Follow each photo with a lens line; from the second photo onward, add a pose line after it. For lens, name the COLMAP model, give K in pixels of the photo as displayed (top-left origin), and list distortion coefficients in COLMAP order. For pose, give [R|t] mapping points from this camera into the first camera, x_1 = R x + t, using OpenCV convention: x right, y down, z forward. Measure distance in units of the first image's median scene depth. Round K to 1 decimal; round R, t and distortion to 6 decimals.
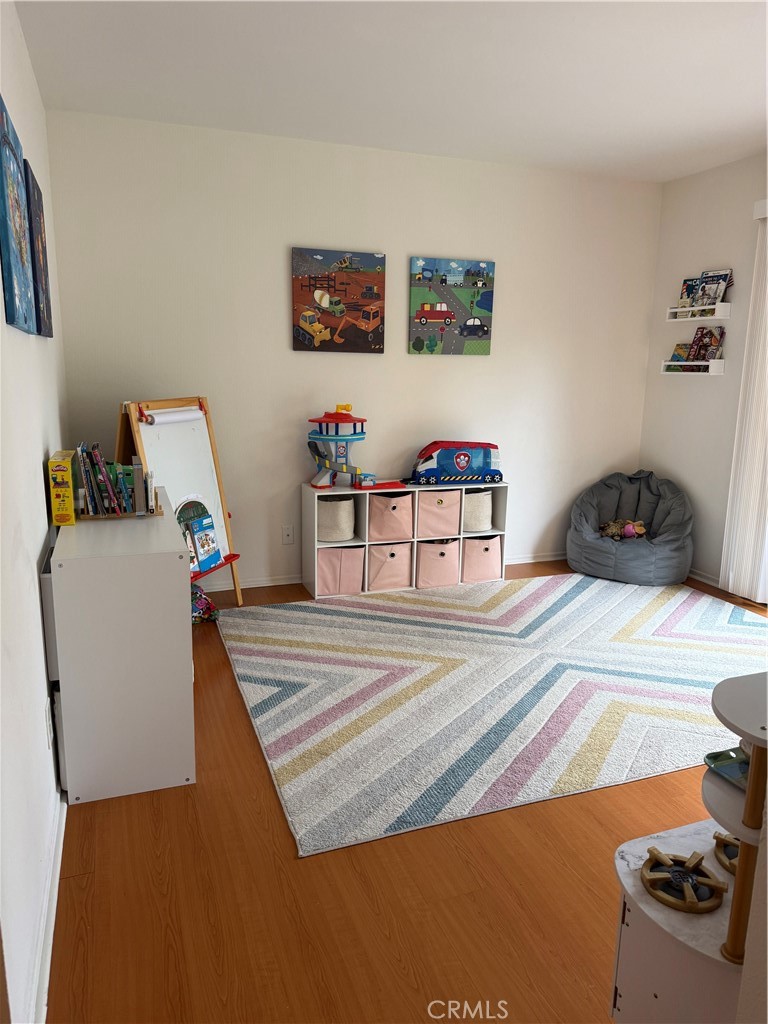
lens RADIAL K [[714.6, 0, 388.1], [0, 714.6, 514.5], [0, 0, 1]] dist [0.099162, -0.127271]
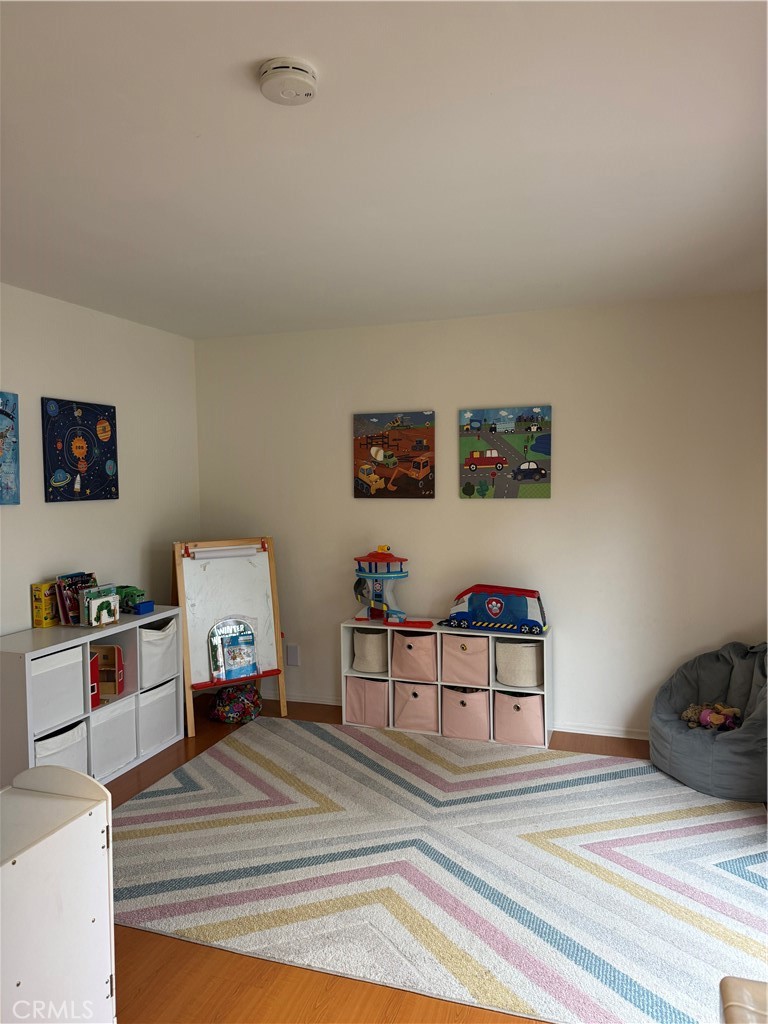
lens RADIAL K [[717.1, 0, 383.4], [0, 717.1, 498.1], [0, 0, 1]] dist [0.103452, -0.178478]
pose [[0.766614, -0.005993, -0.642080, 0.622699], [-0.110997, 0.983666, -0.141708, -0.066522], [0.632441, 0.179904, 0.753427, 0.152240]]
